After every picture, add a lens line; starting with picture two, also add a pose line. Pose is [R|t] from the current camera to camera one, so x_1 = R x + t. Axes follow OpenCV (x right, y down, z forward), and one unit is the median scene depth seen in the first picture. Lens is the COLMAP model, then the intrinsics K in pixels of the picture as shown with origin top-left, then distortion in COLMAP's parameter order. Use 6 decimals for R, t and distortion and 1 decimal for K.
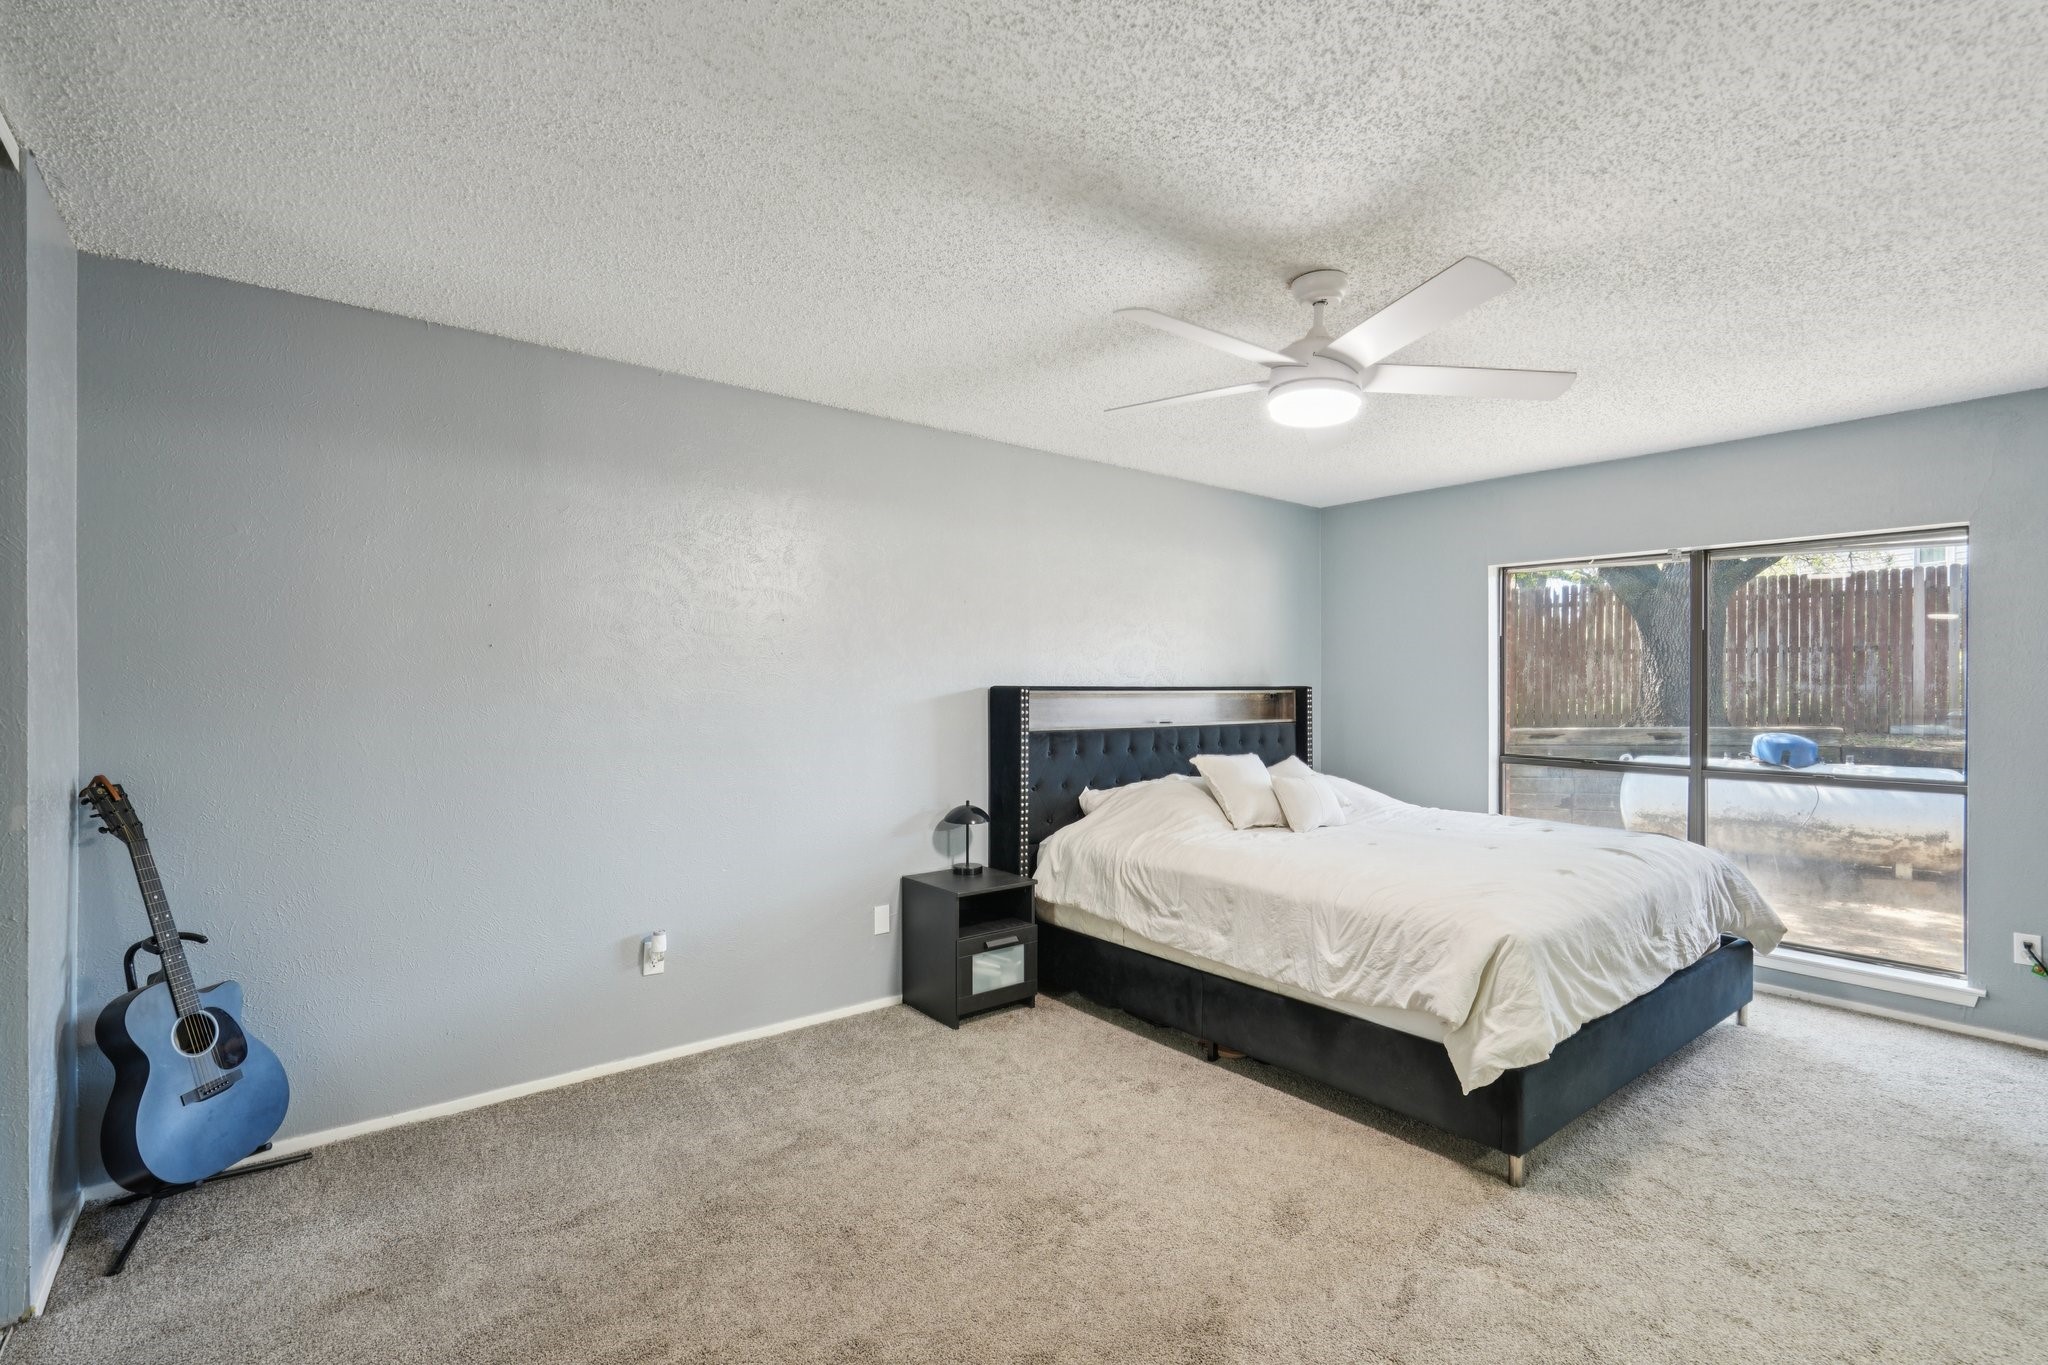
lens RADIAL K [[926.3, 0, 1021.6], [0, 926.3, 695.3], [0, 0, 1]] dist [-0.007027, 0.003015]
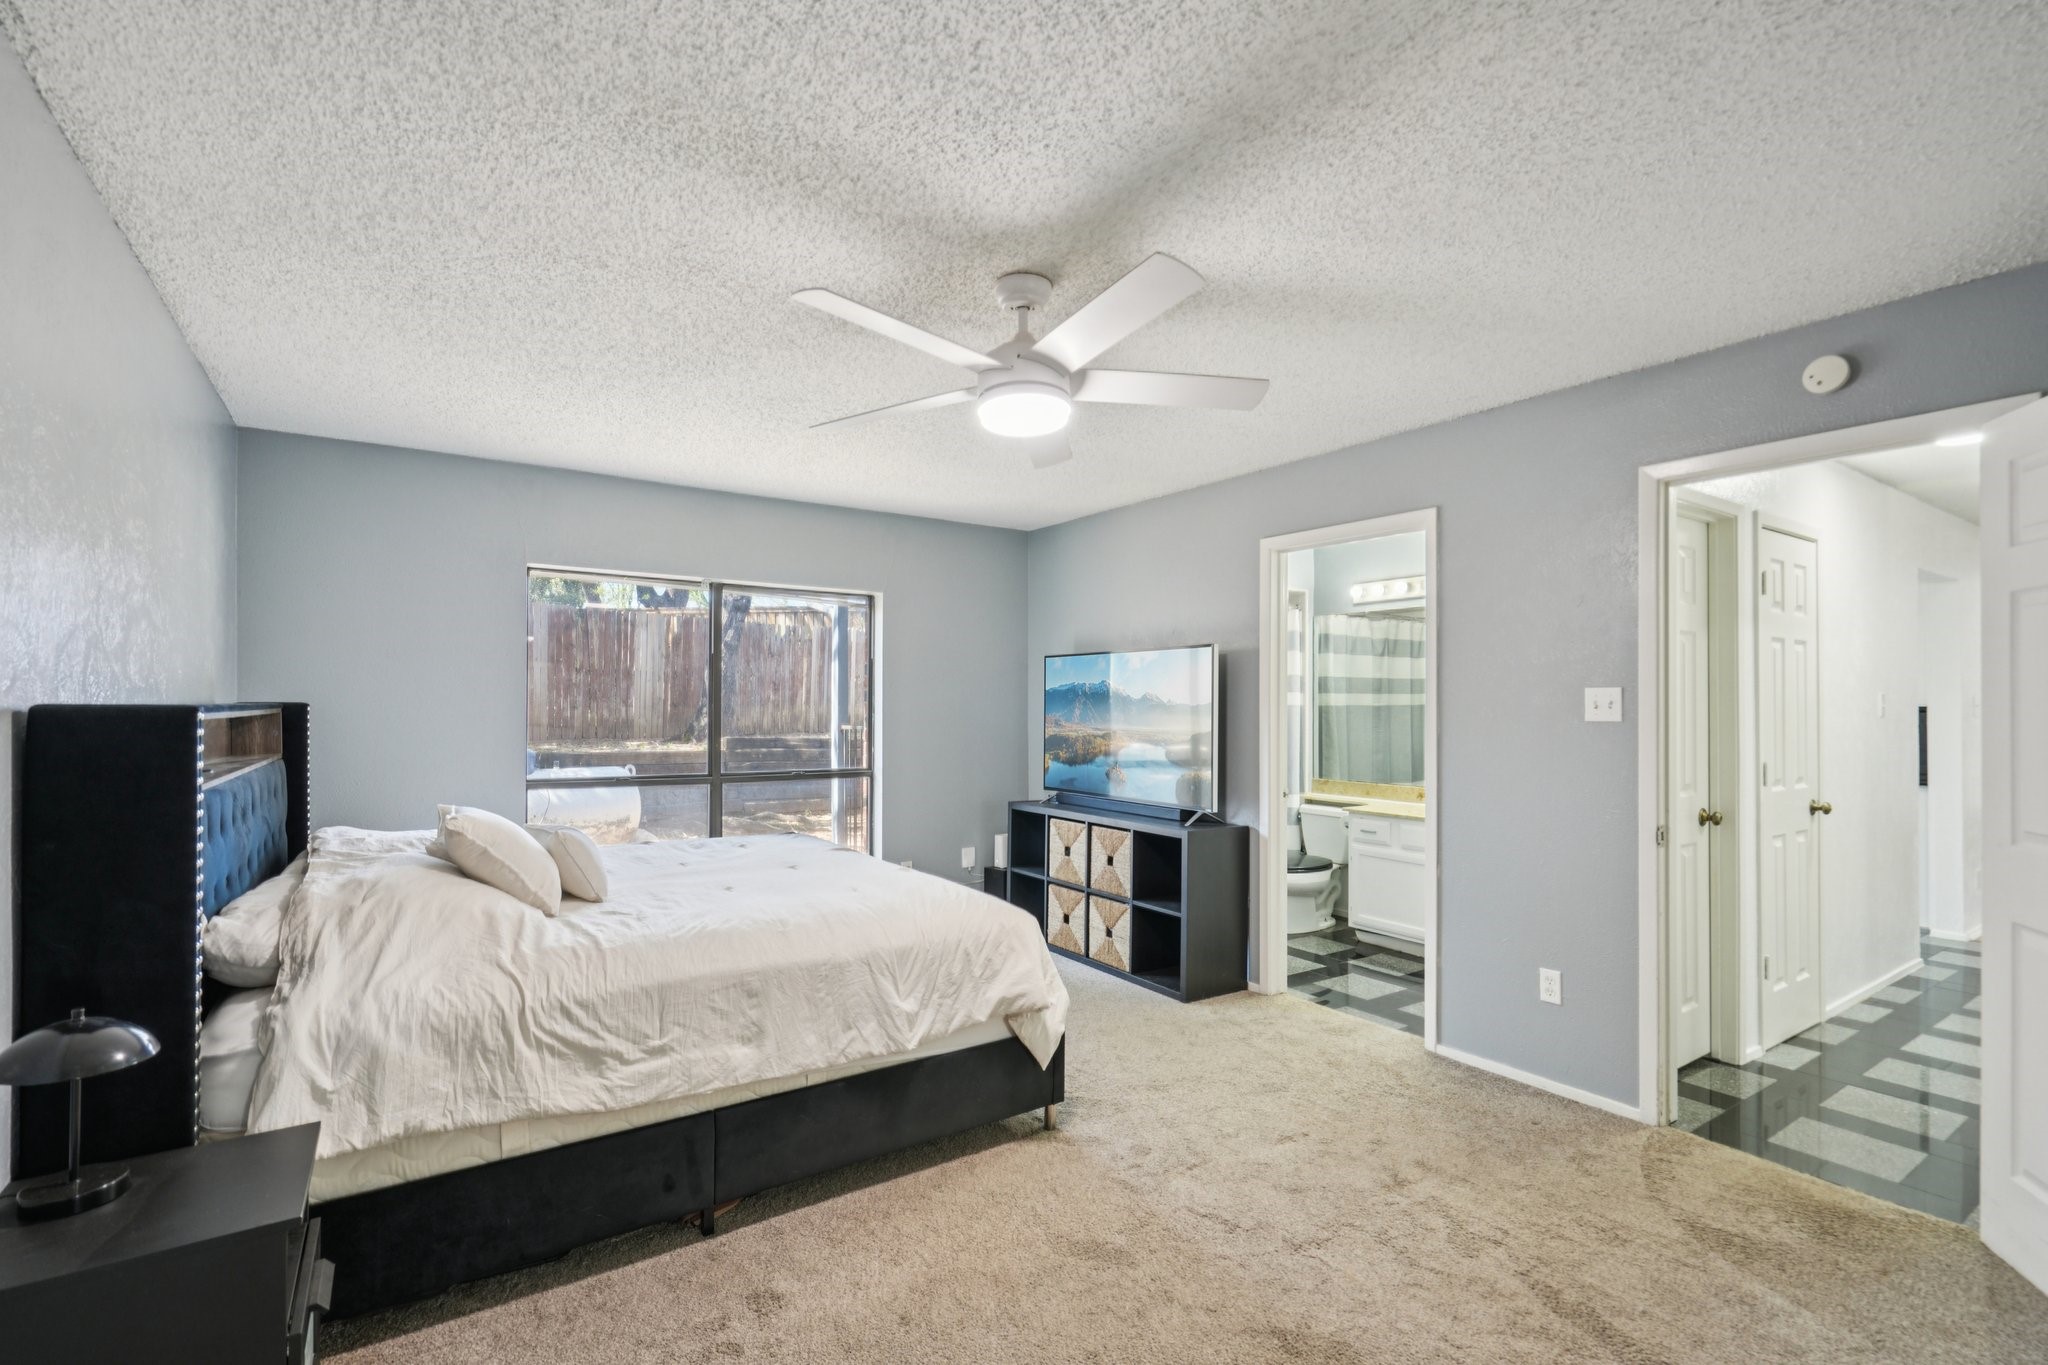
lens RADIAL K [[926.3, 0, 1034.8], [0, 926.3, 700.6], [0, 0, 1]] dist [-0.007027, 0.003015]
pose [[0.081101, 0.000322, 0.996706, -0.486731], [0.009236, 0.999957, -0.001074, -0.010275], [-0.996663, 0.009293, 0.081095, 0.699130]]
